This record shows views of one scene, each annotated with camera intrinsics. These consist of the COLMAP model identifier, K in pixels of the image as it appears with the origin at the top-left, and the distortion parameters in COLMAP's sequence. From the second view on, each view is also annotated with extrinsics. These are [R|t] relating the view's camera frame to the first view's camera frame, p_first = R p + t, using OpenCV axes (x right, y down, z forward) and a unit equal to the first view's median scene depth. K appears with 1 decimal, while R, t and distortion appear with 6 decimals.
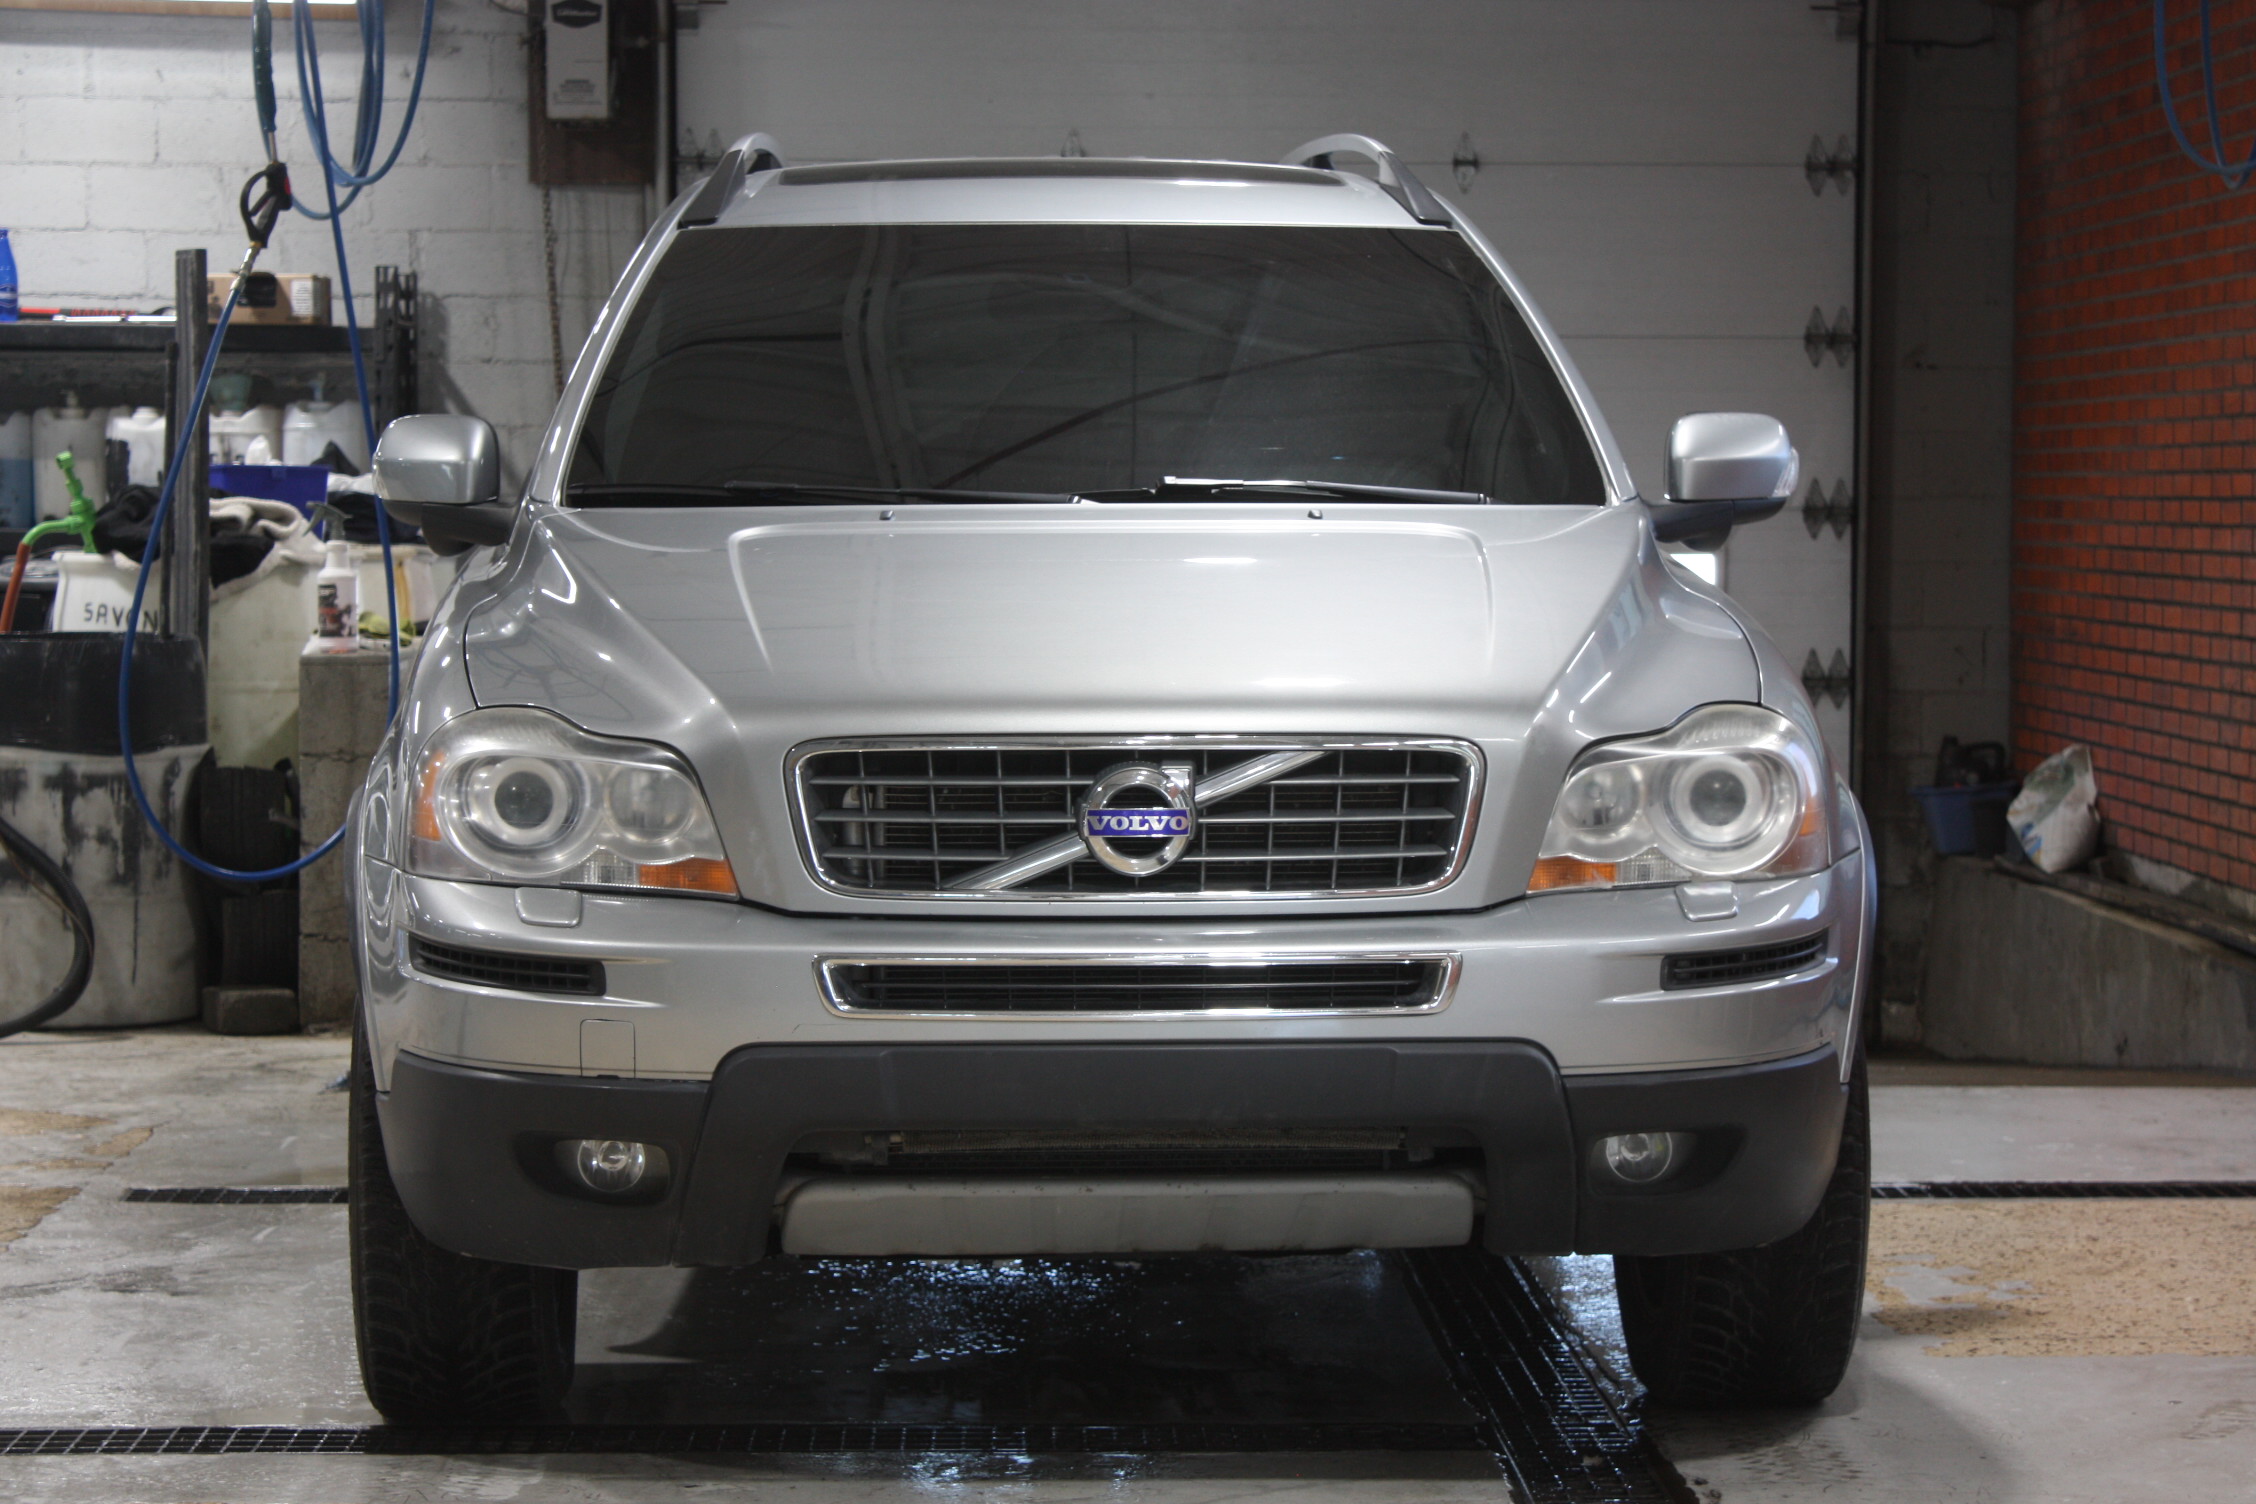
lens RADIAL K [[5074.0, 0, 1128.0], [0, 5074.0, 752.0], [0, 0, 1]] dist [0.026794, 0.358211]
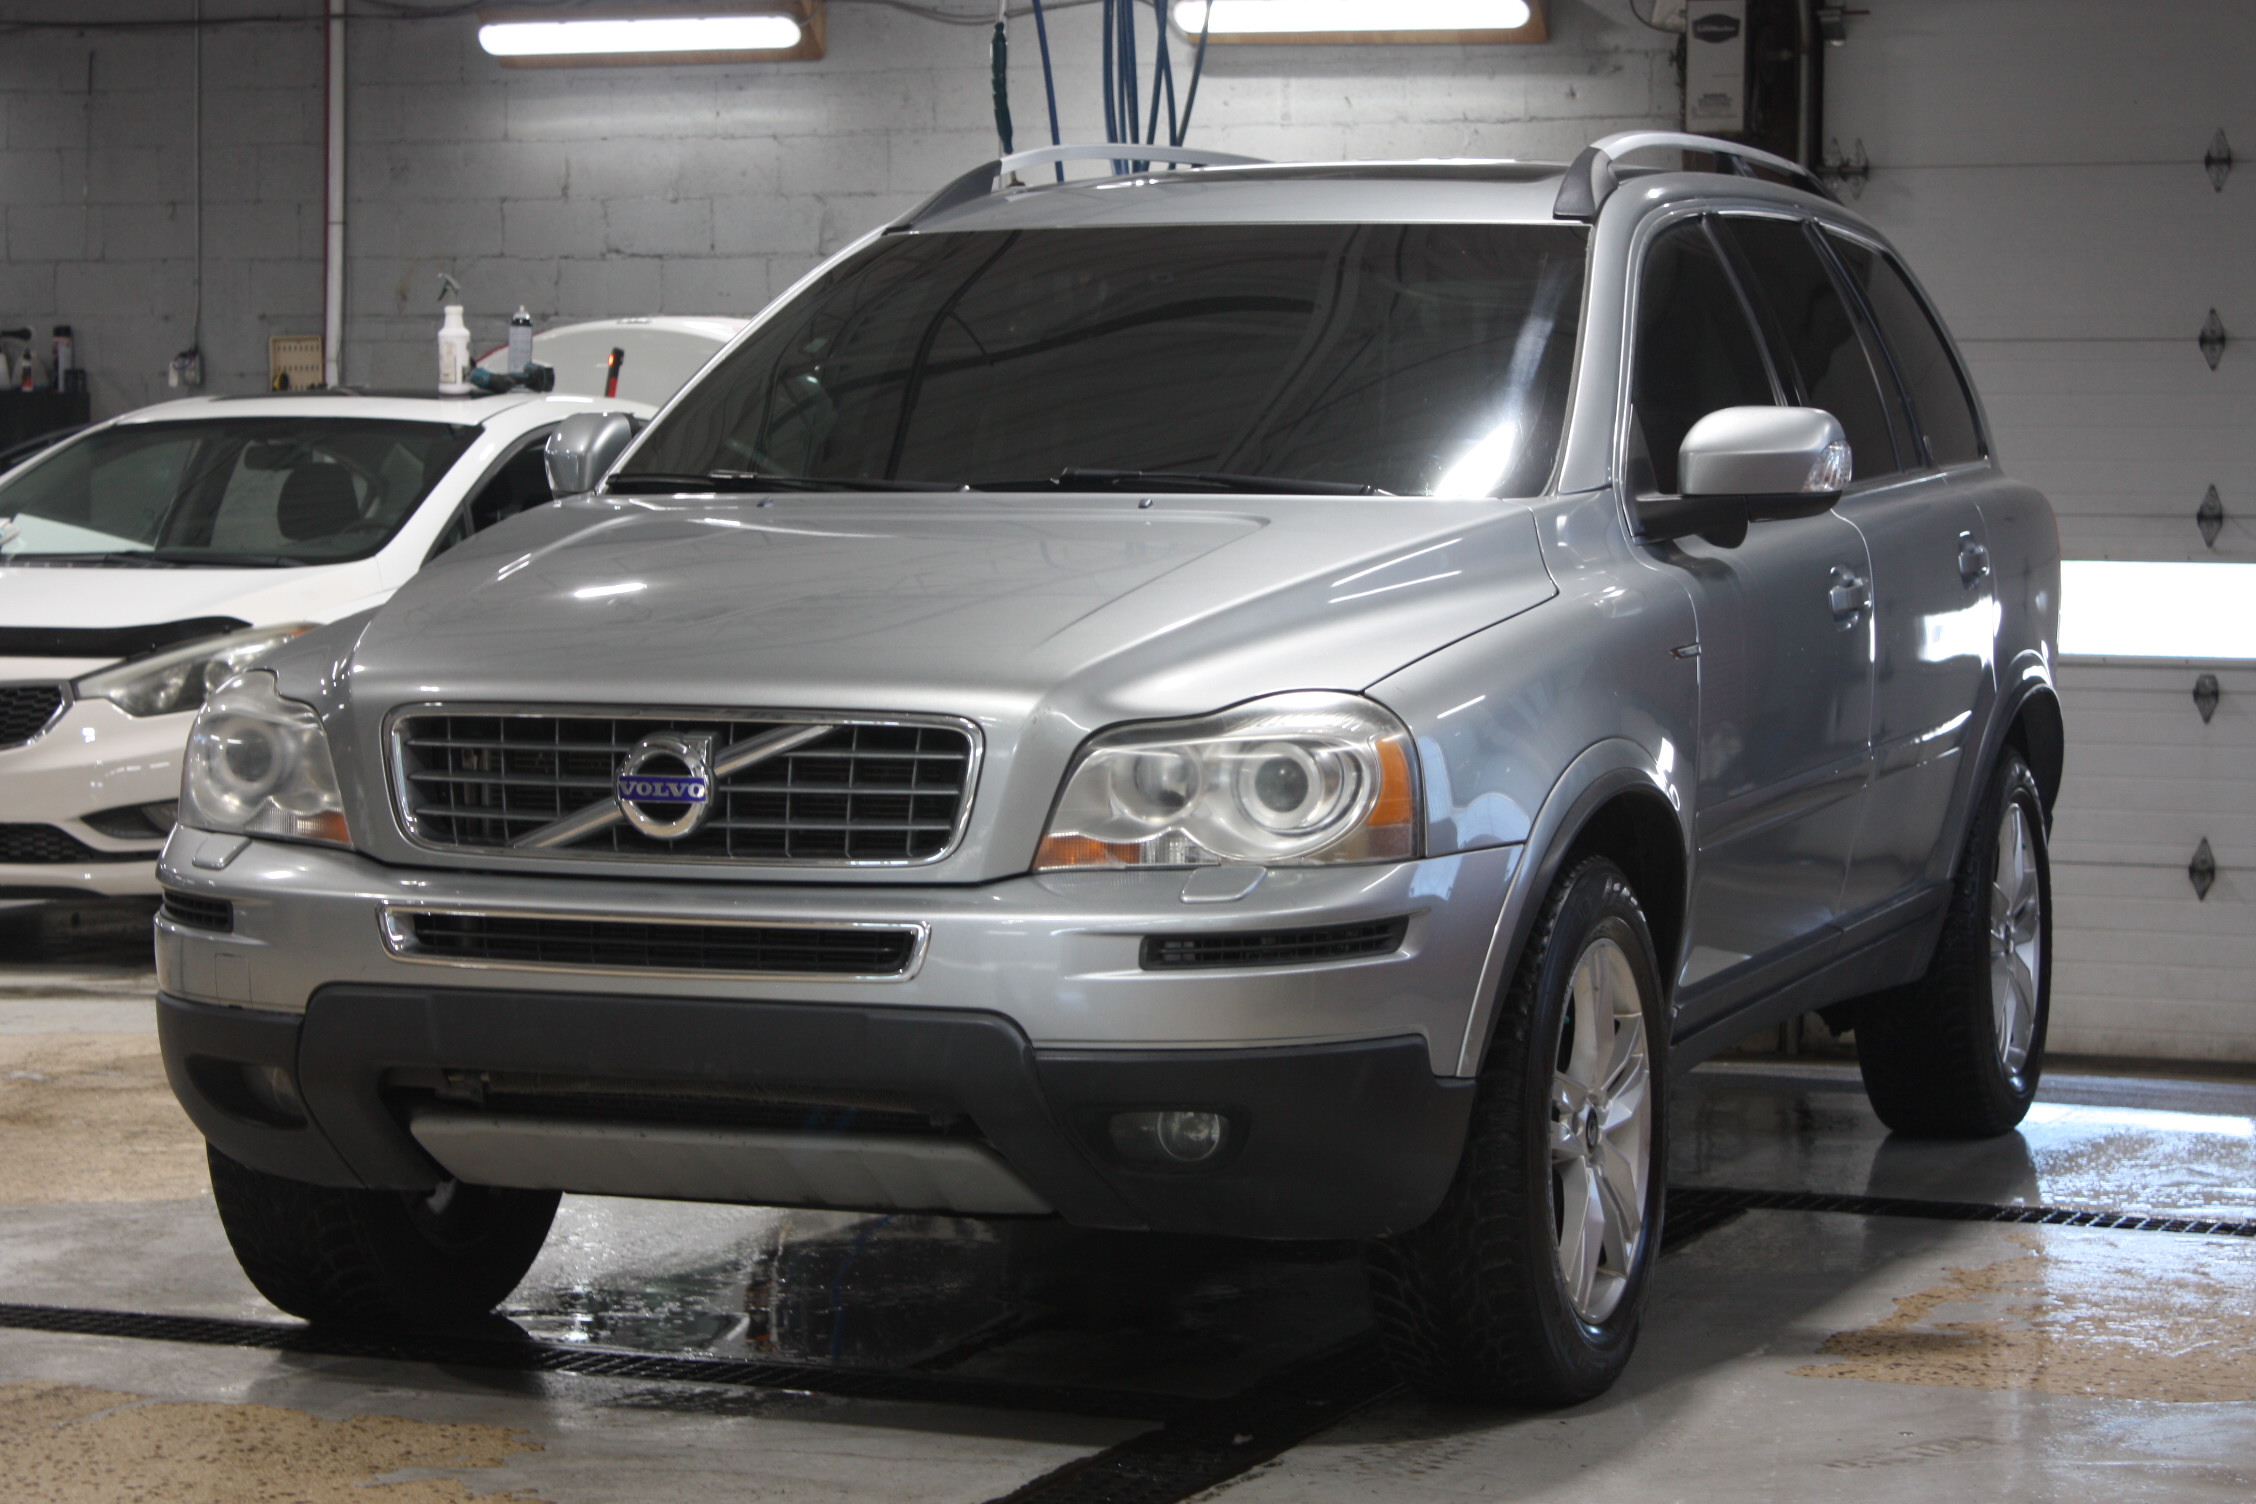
lens RADIAL K [[4994.4, 0, 1128.0], [0, 4994.4, 752.0], [0, 0, 1]] dist [0.070145, 0.284314]
pose [[0.915156, 0.025207, -0.402311, 0.503635], [-0.026397, 0.999648, 0.002586, 0.000965], [0.402235, 0.008253, 0.915499, 0.085203]]
